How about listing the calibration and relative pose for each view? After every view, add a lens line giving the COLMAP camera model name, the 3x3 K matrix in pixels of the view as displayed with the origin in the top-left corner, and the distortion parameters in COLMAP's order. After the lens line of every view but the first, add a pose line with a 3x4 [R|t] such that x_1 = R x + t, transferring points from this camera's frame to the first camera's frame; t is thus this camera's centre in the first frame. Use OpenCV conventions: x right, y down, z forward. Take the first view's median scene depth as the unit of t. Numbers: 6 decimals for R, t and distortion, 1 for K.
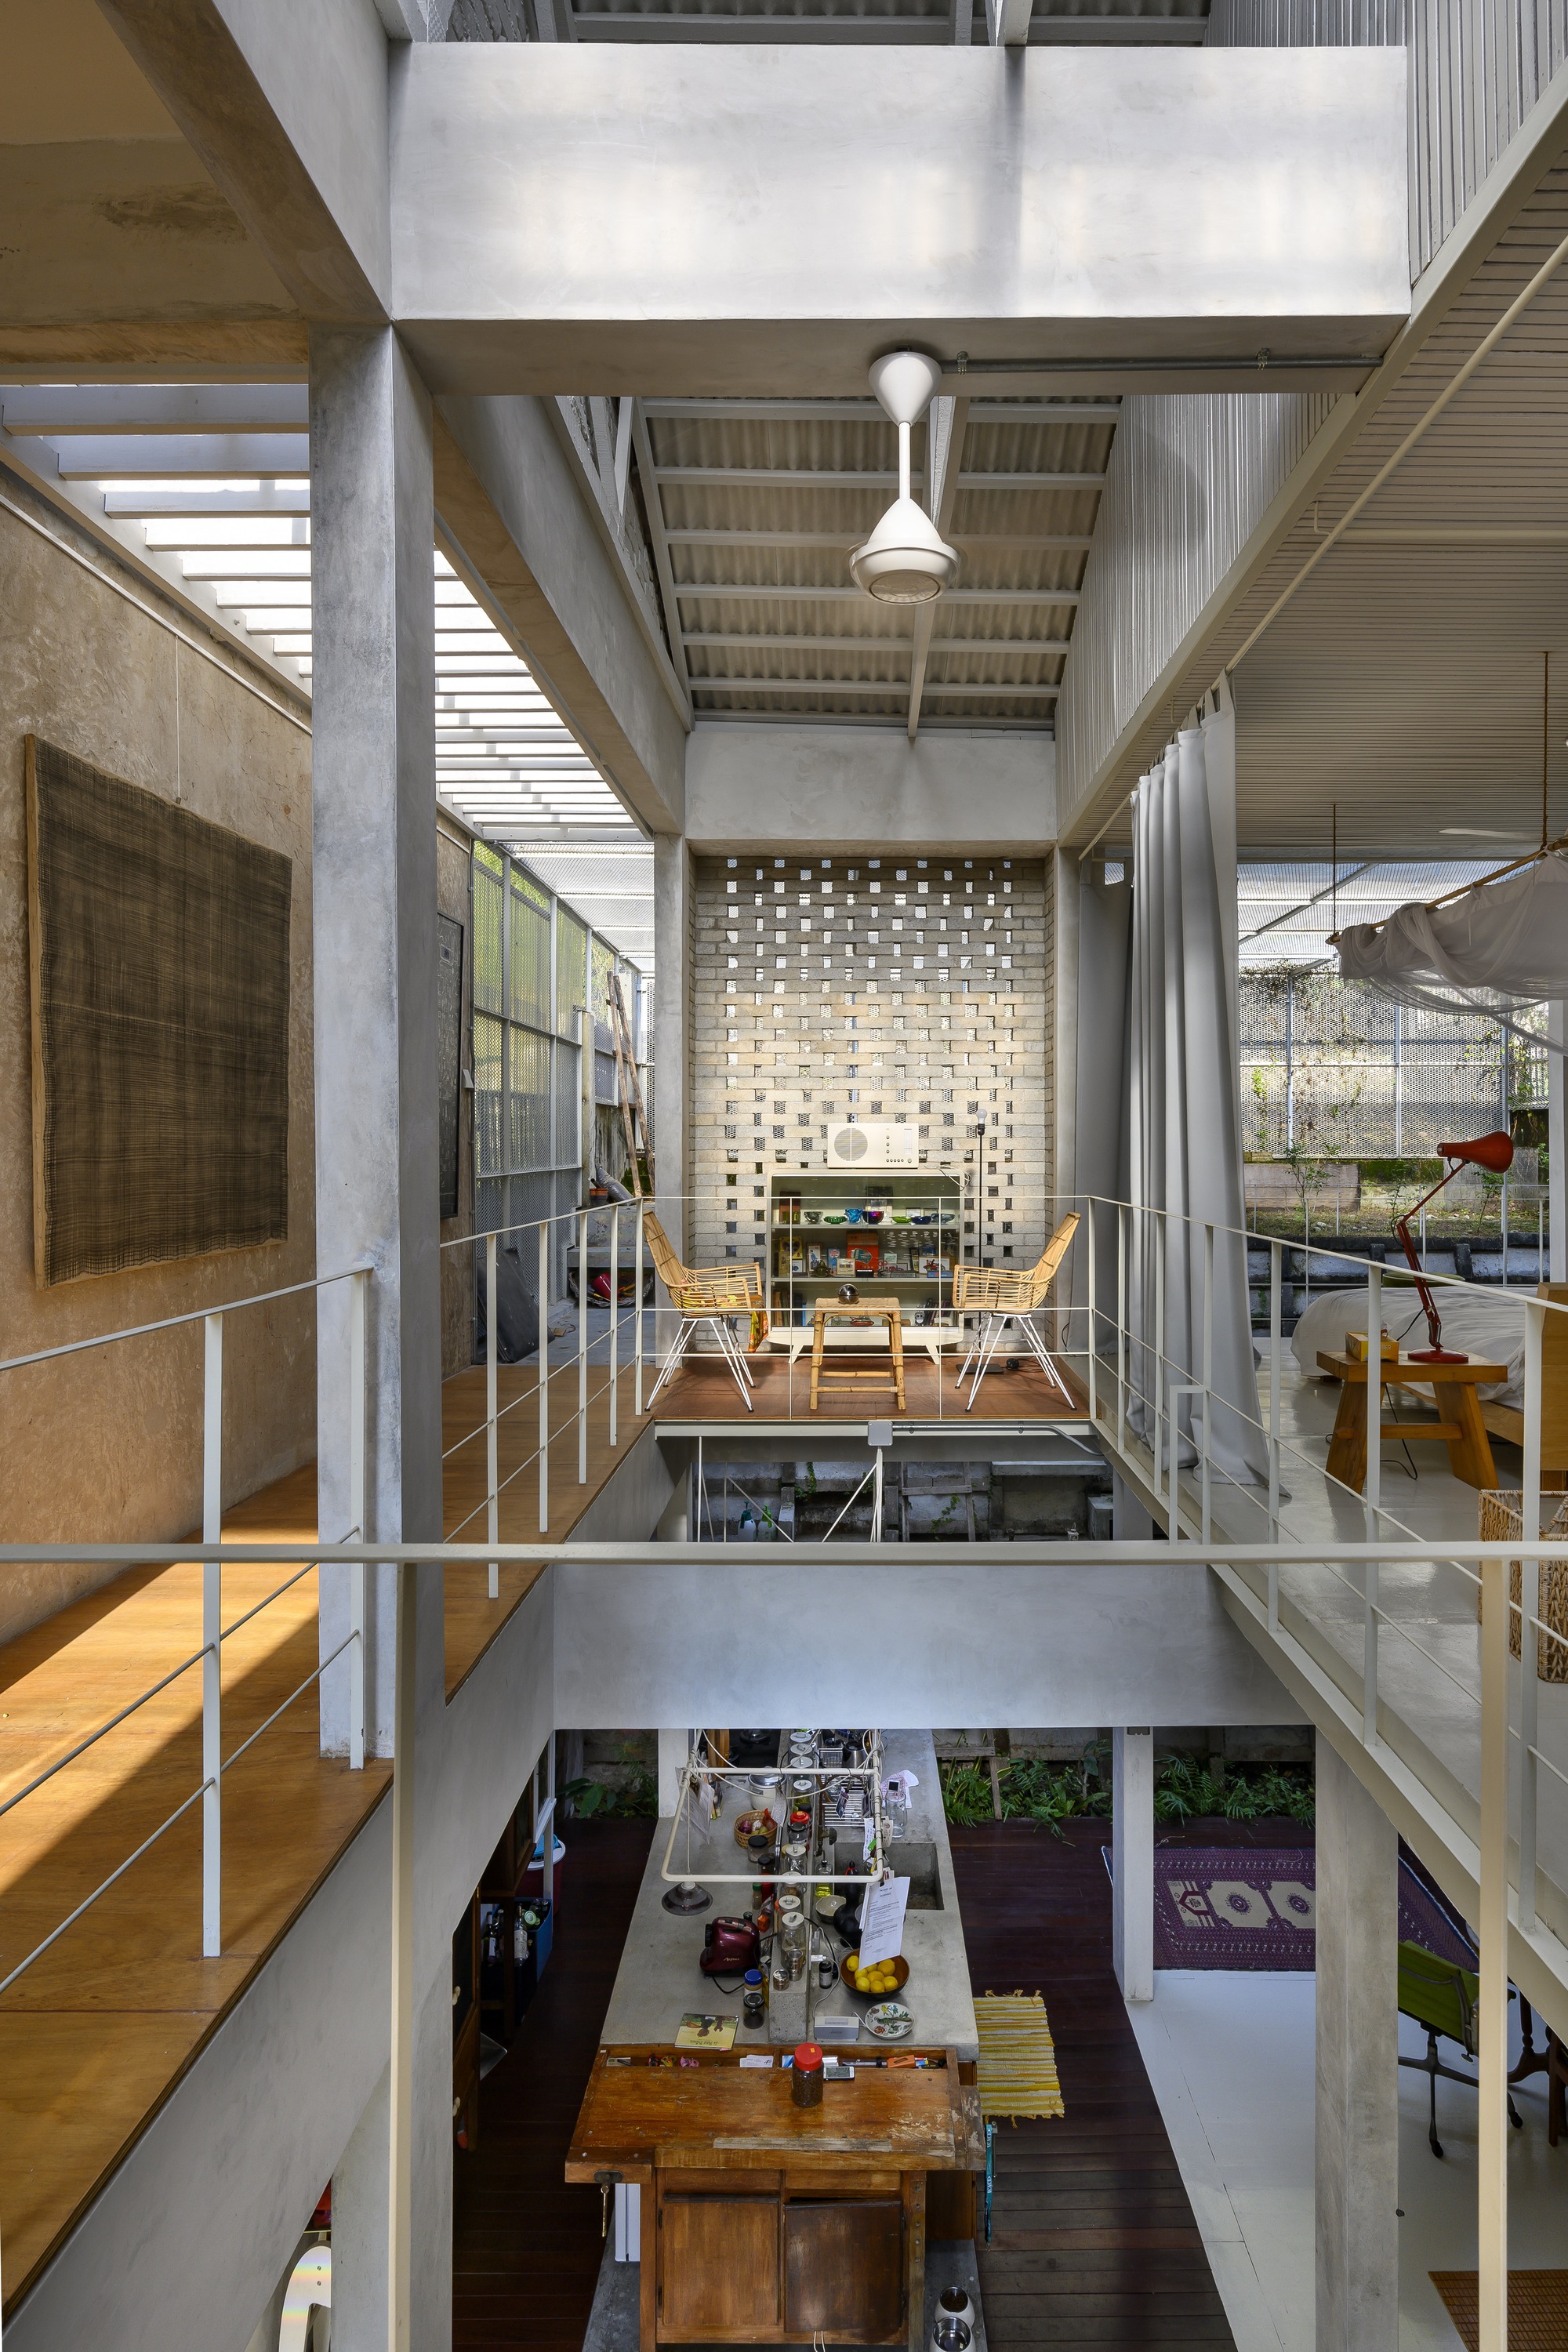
lens RADIAL K [[1308.9, 0, 841.2], [0, 1308.9, 1139.3], [0, 0, 1]] dist [0.001457, 0.000091]
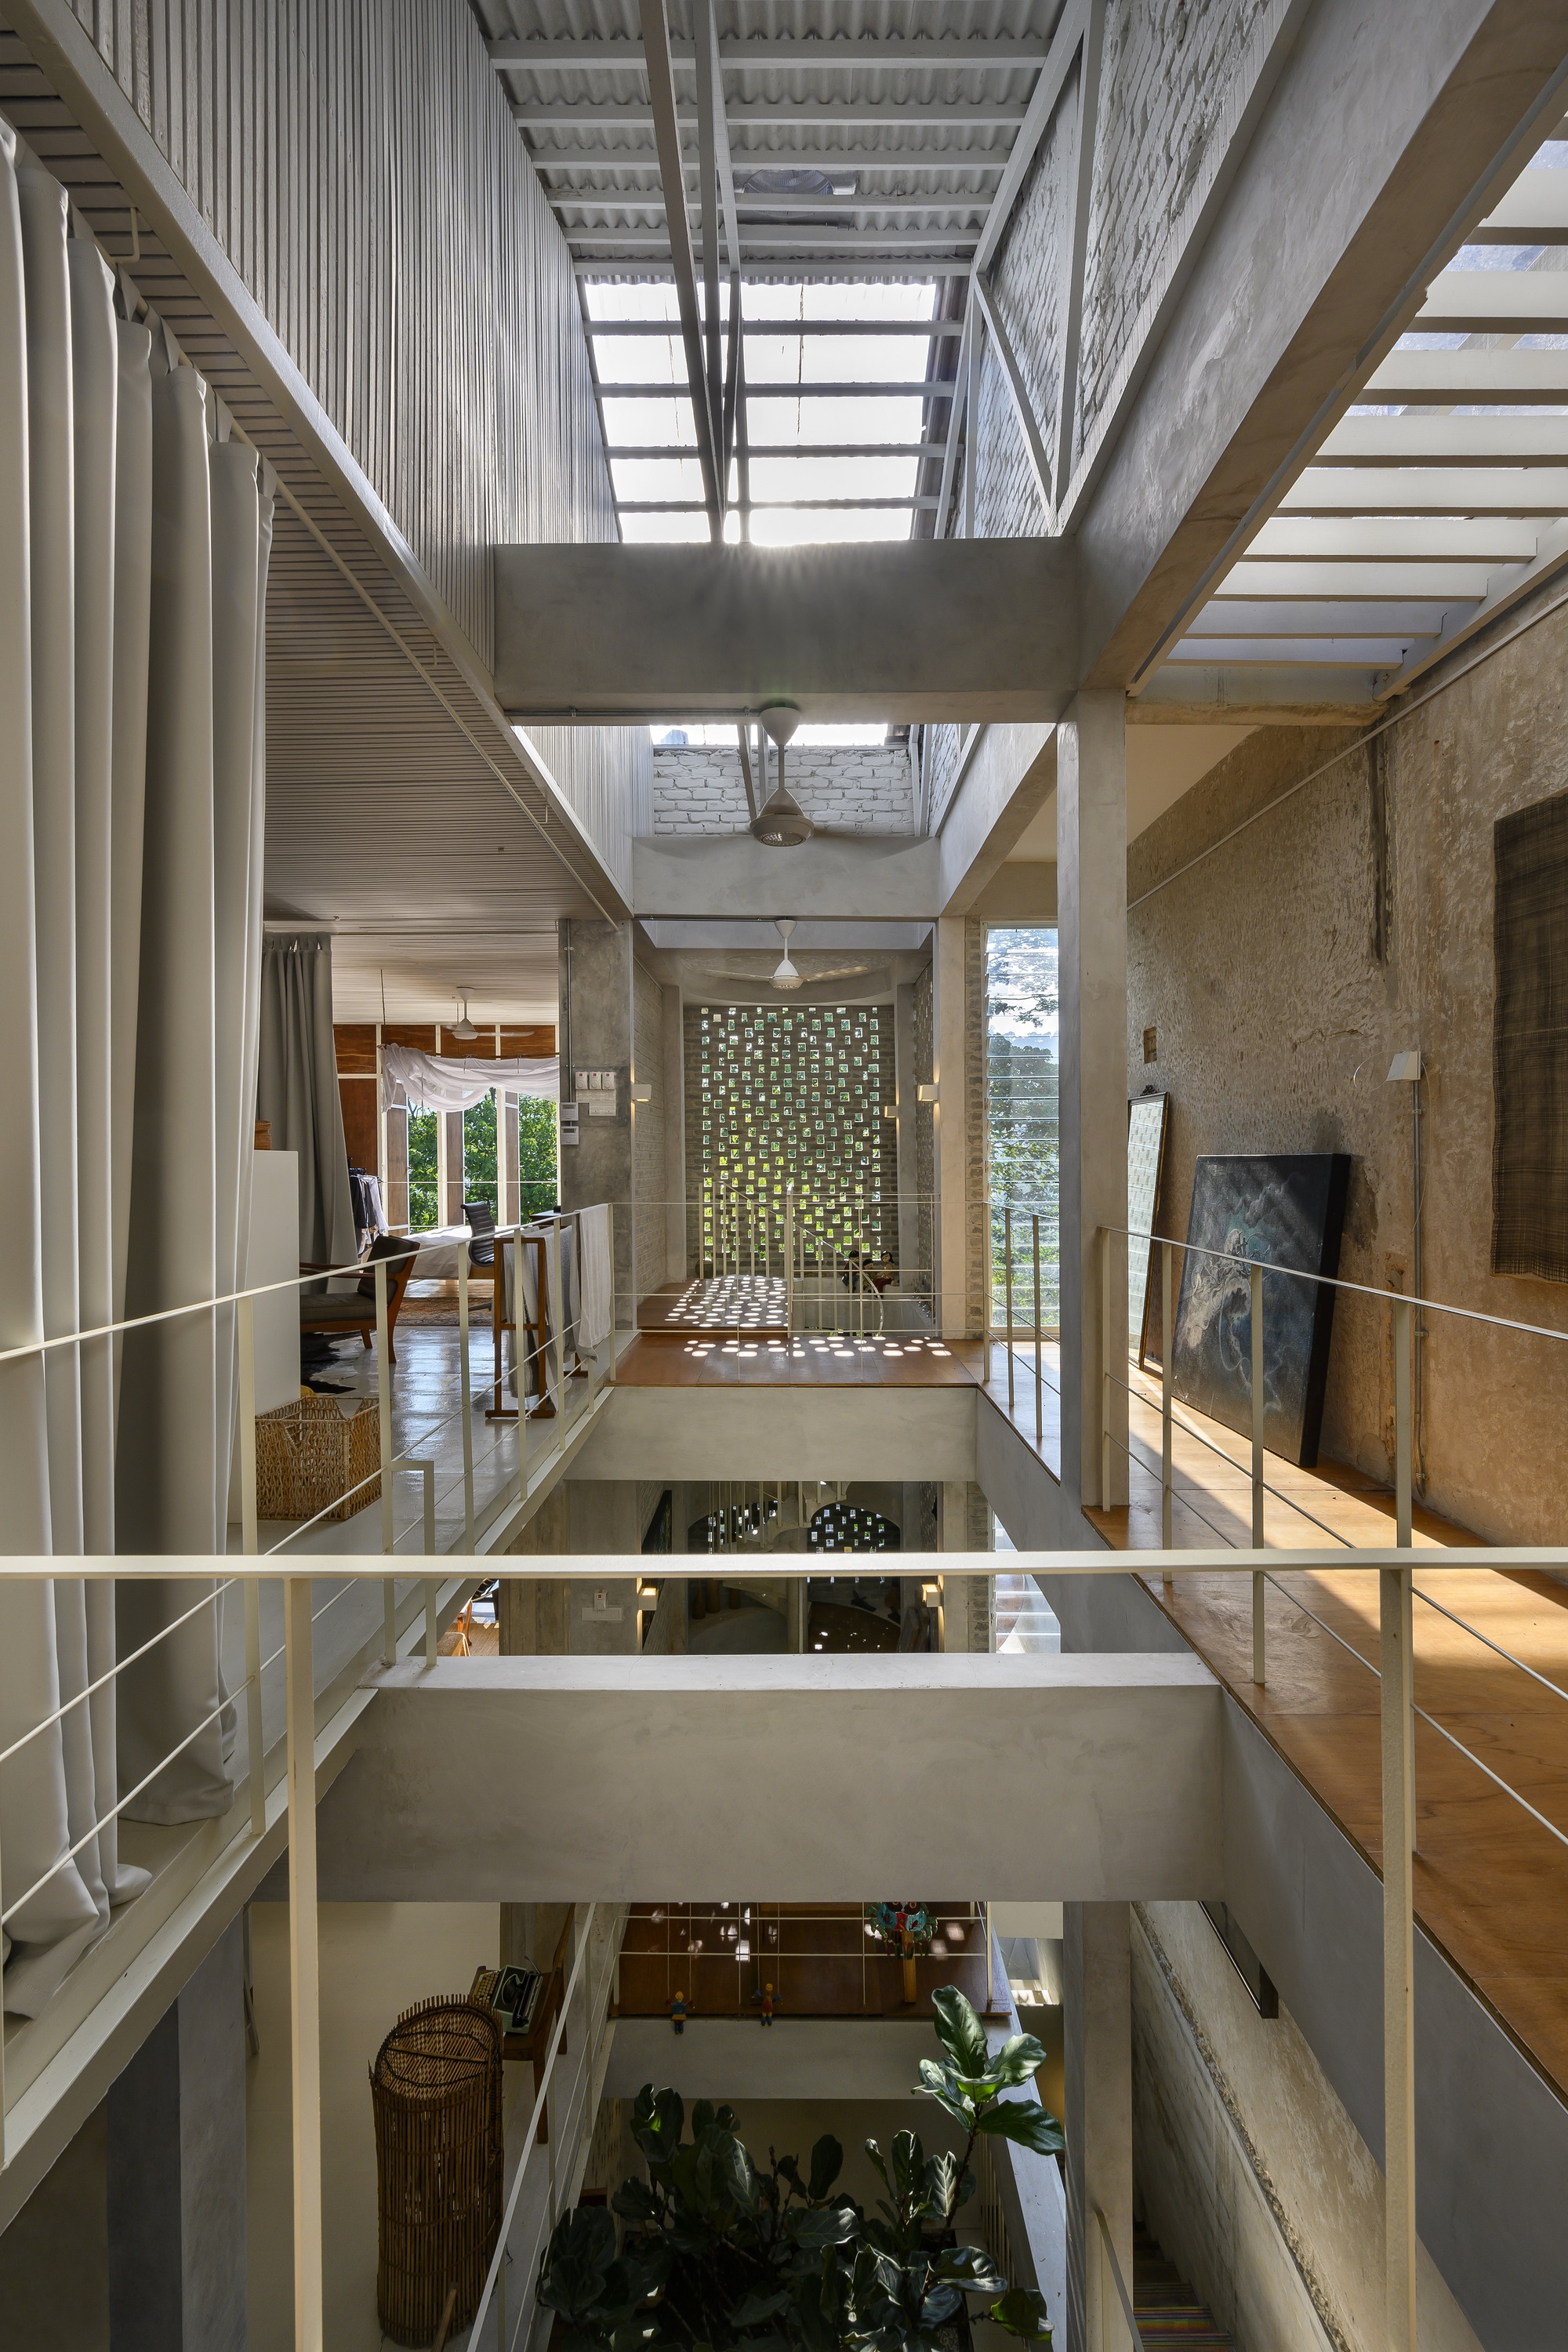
lens RADIAL K [[963.6, 0, 783.0], [0, 963.6, 1160.8], [0, 0, 1]] dist [-0.000122, 0.000002]
pose [[-0.999933, 0.011338, 0.002196, 0.046877], [0.011344, 0.999932, 0.002669, -0.001703], [-0.002166, 0.002694, -0.999994, 1.765755]]
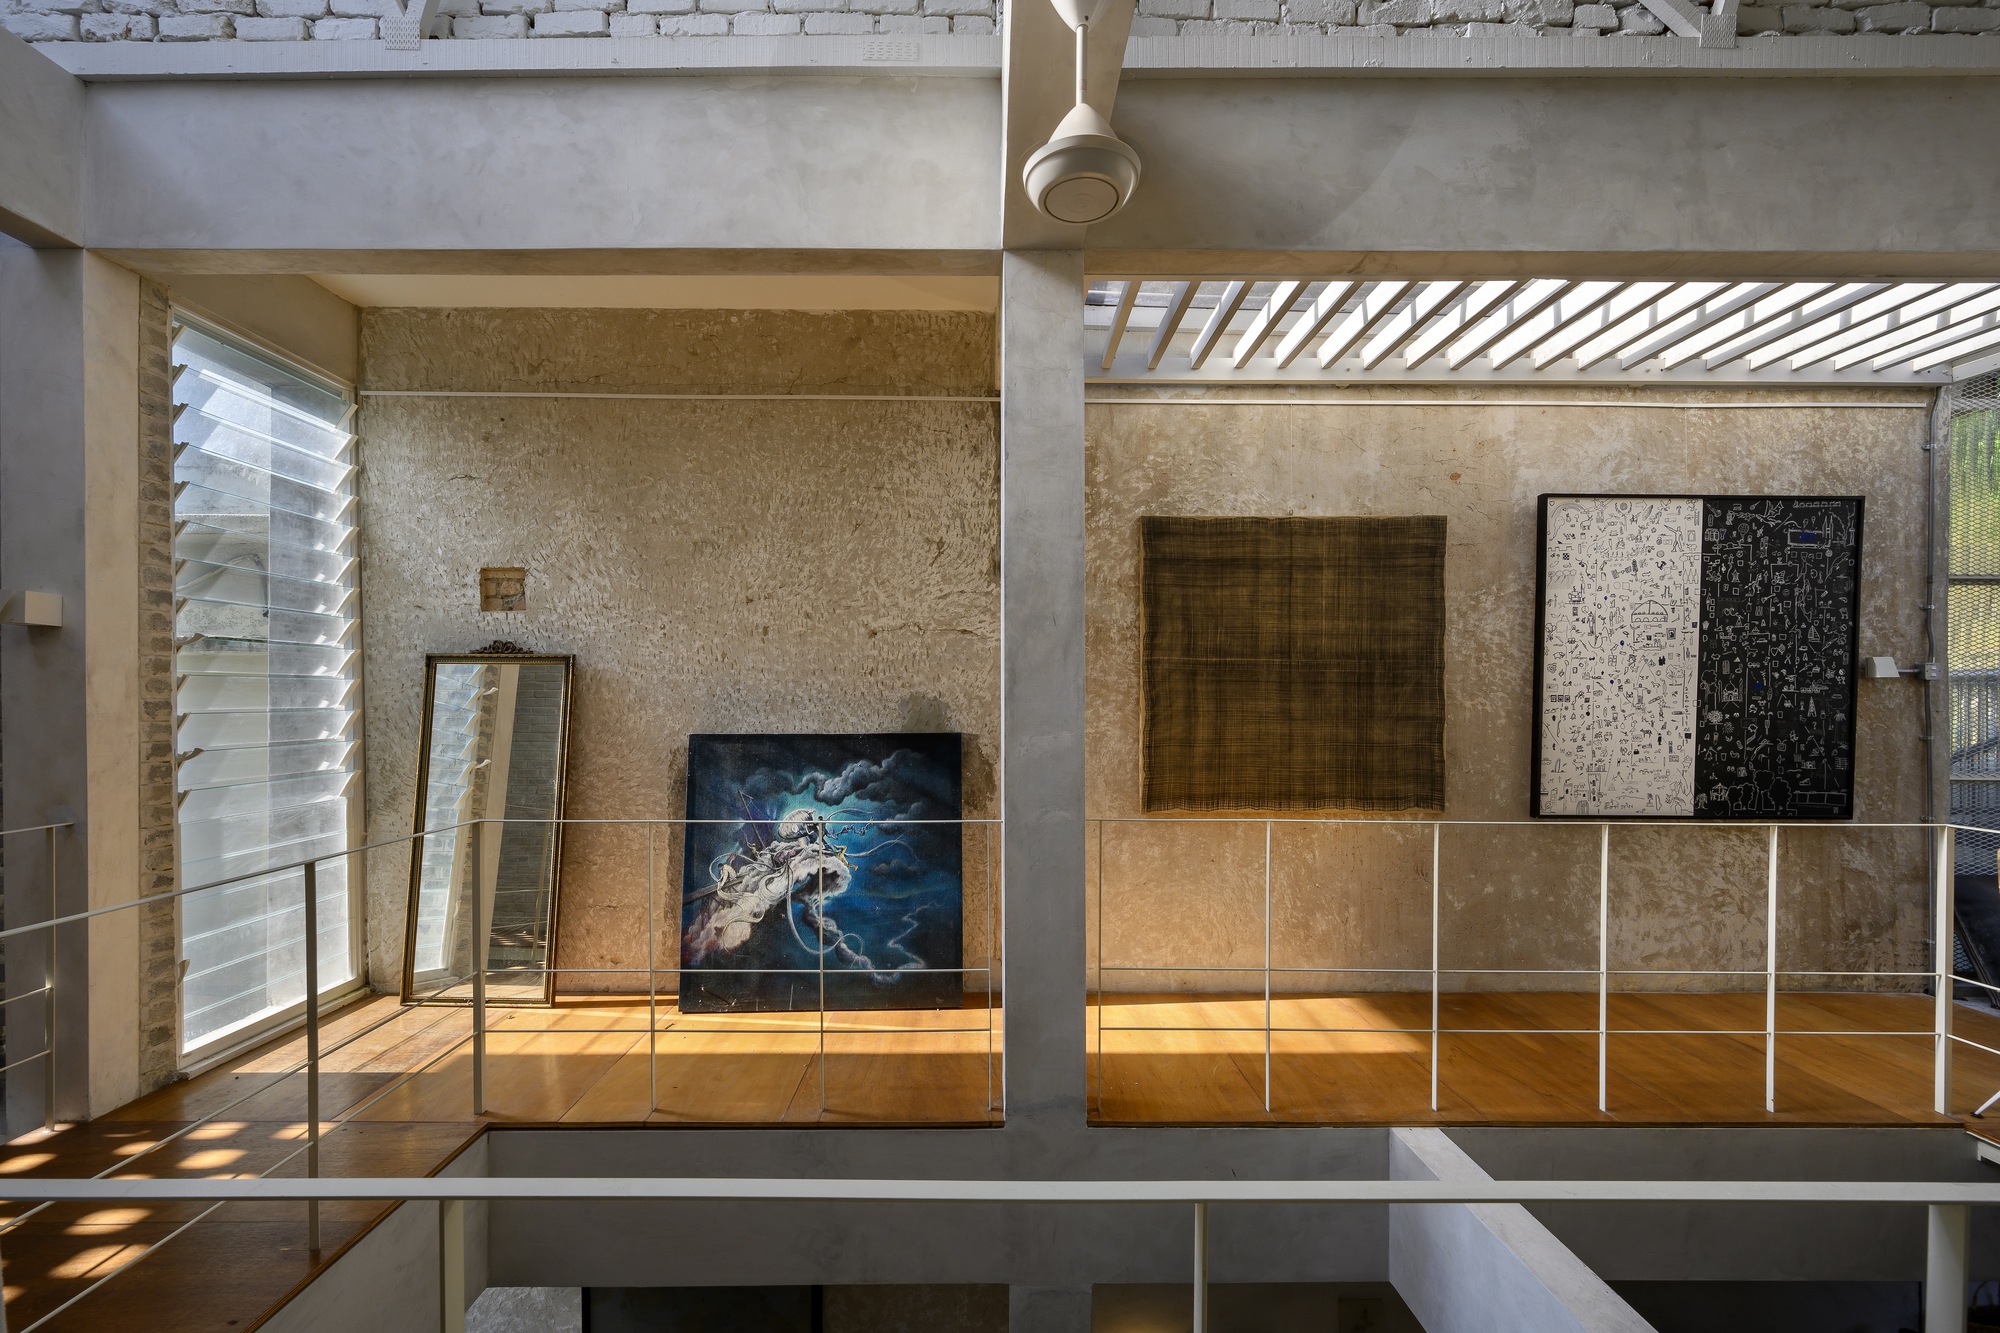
lens RADIAL K [[819.4, 0, 985.2], [0, 819.4, 706.2], [0, 0, 1]] dist [-0.000122, 0.000002]
pose [[-0.008337, 0.011553, -0.999899, 0.515262], [-0.000511, 0.999933, 0.011558, -0.047597], [0.999965, 0.000607, -0.008331, 0.730332]]
